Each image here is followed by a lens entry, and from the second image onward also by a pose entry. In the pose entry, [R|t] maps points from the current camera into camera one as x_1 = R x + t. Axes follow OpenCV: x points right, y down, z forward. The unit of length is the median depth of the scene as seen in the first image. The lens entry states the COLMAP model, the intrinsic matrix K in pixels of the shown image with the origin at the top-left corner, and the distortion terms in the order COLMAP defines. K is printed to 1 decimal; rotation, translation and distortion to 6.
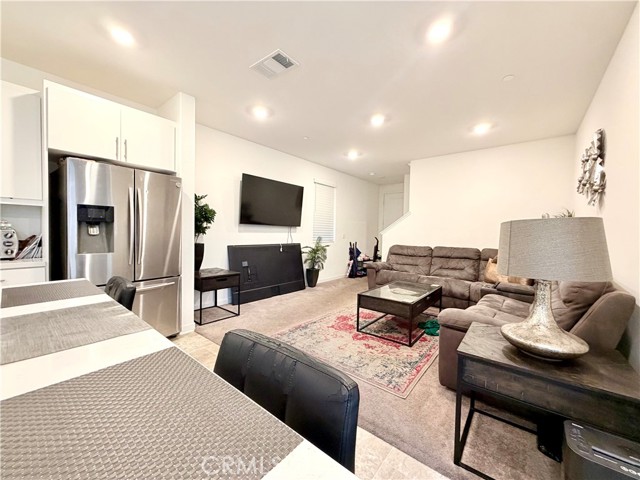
lens RADIAL K [[254.2, 0, 317.9], [0, 254.2, 240.3], [0, 0, 1]] dist [-0.000399, -0.000395]
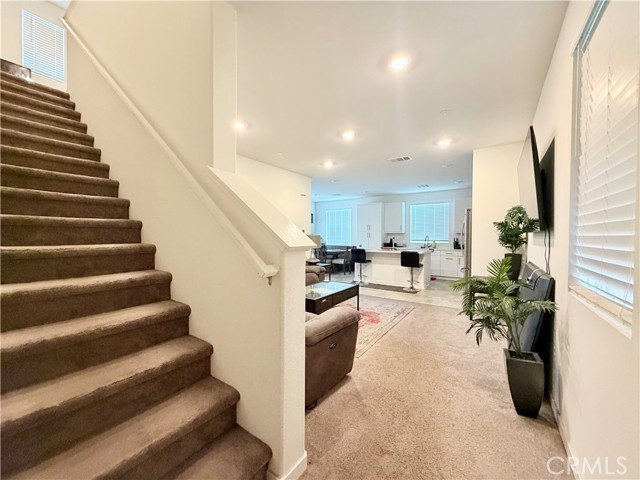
lens RADIAL K [[254.2, 0, 317.8], [0, 254.2, 239.0], [0, 0, 1]] dist [-0.000399, -0.000395]
pose [[-0.996332, -0.024779, -0.081910, 0.562143], [-0.027975, 0.998882, 0.038101, -0.088958], [0.080875, 0.040253, -0.995911, 2.648811]]
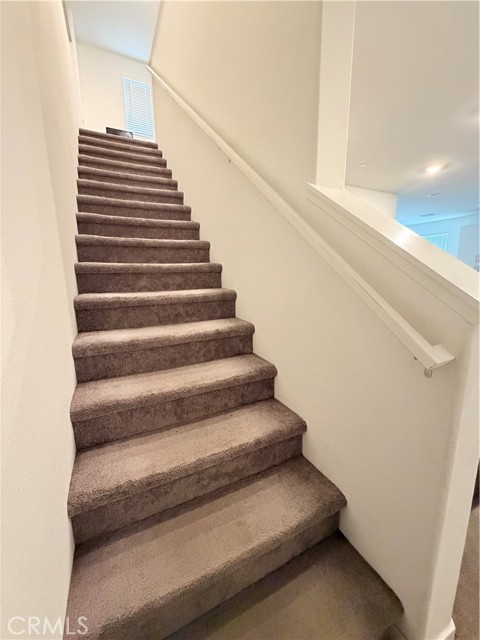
lens RADIAL K [[254.2, 0, 236.1], [0, 254.2, 315.9], [0, 0, 1]] dist [-0.000399, -0.000395]
pose [[-0.912579, -0.081656, 0.400665, 0.692824], [0.003090, 0.978453, 0.206448, -0.104152], [-0.408890, 0.189638, -0.892663, 2.492012]]
